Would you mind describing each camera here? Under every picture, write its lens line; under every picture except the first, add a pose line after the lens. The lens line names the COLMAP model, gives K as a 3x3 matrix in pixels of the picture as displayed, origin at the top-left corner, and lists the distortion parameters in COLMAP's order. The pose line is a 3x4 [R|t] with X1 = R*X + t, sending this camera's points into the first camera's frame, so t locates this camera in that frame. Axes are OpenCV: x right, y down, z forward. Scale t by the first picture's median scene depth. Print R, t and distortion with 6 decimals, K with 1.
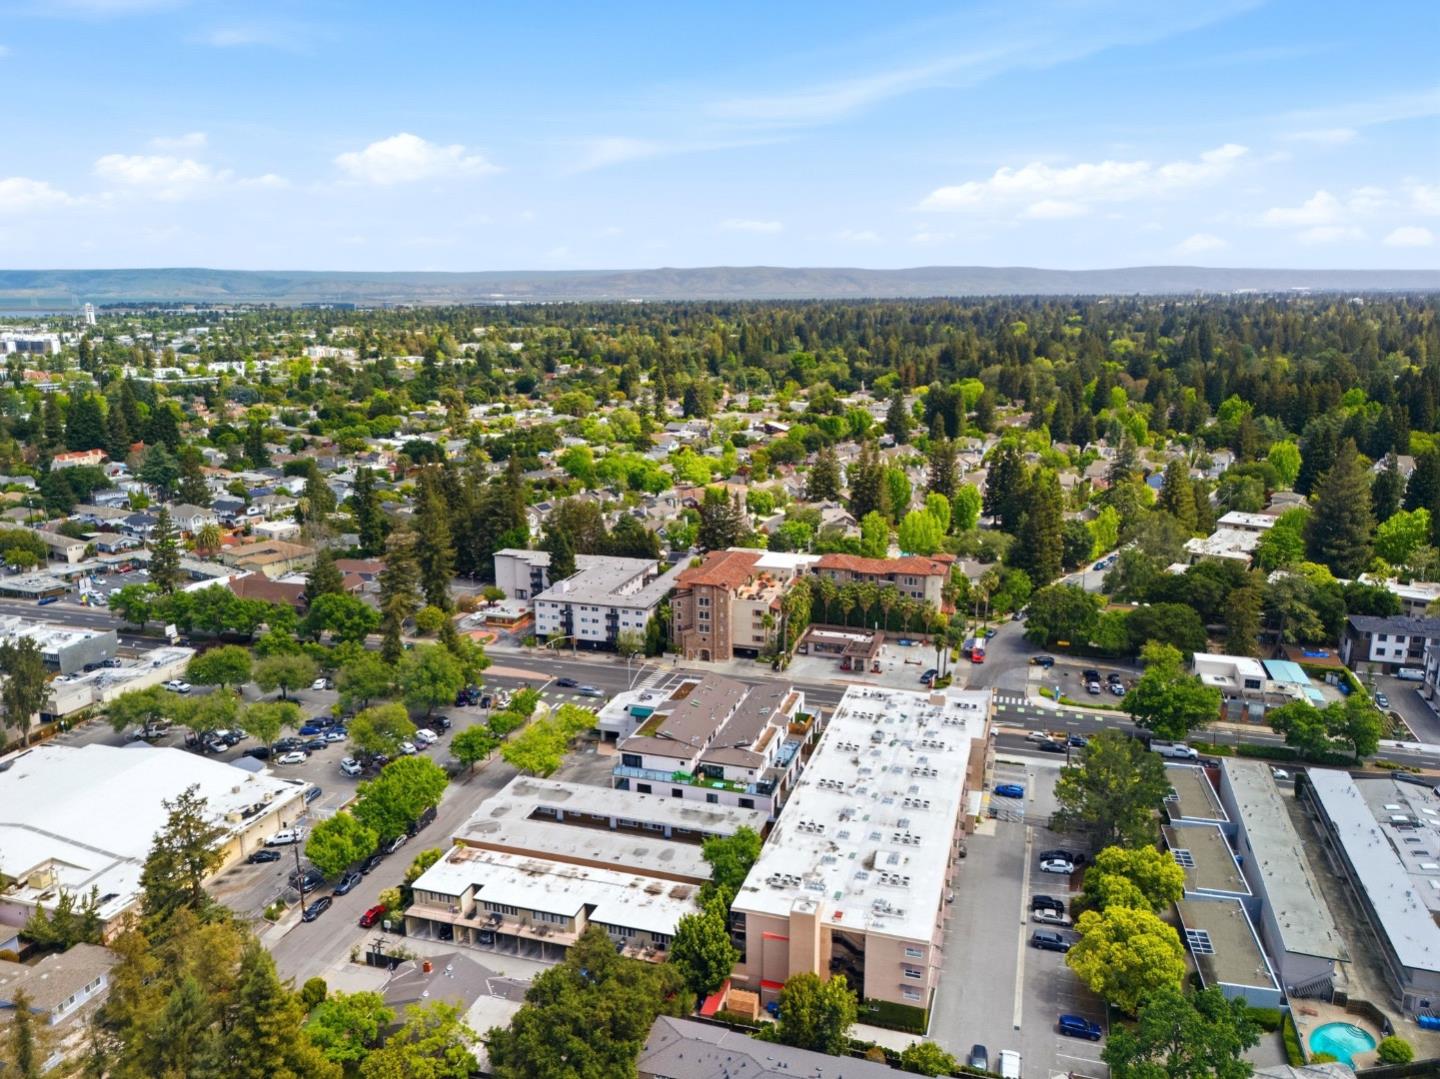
lens RADIAL K [[1074.3, 0, 720.0], [0, 1074.3, 539.5], [0, 0, 1]] dist [-0.001211, -0.000993]
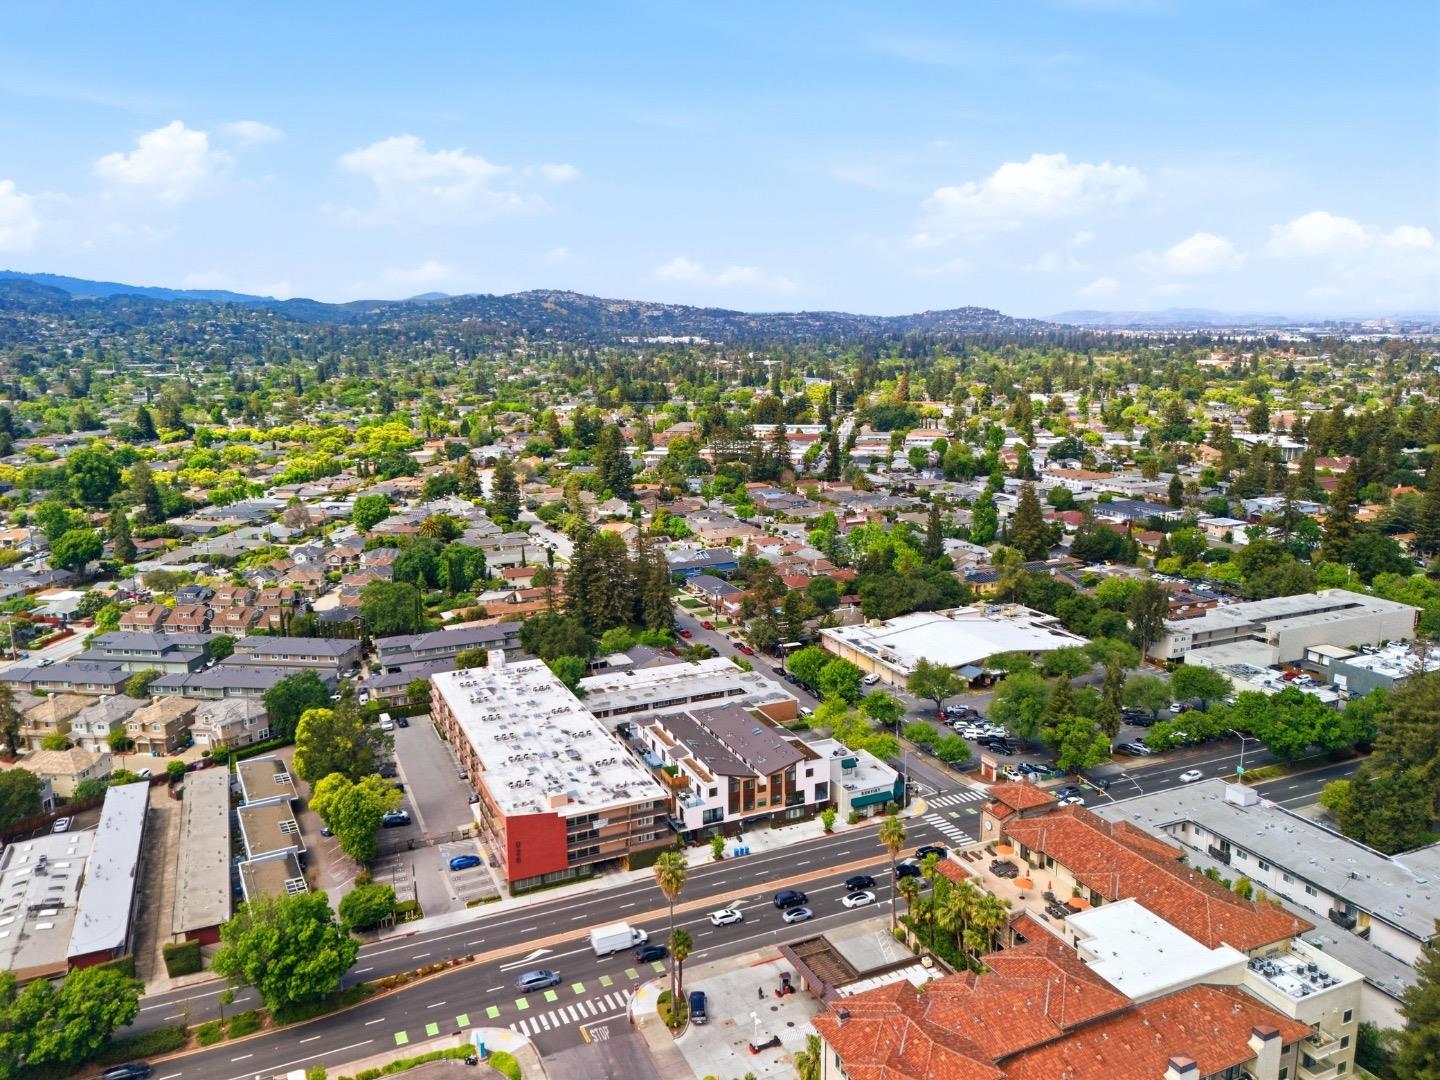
lens RADIAL K [[1074.3, 0, 720.0], [0, 1074.3, 540.0], [0, 0, 1]] dist [-0.001211, -0.000993]
pose [[-0.746659, 0.144804, -0.649255, 0.709545], [-0.142646, 0.918461, 0.368892, -0.428653], [0.649733, 0.368050, -0.665122, 1.757859]]
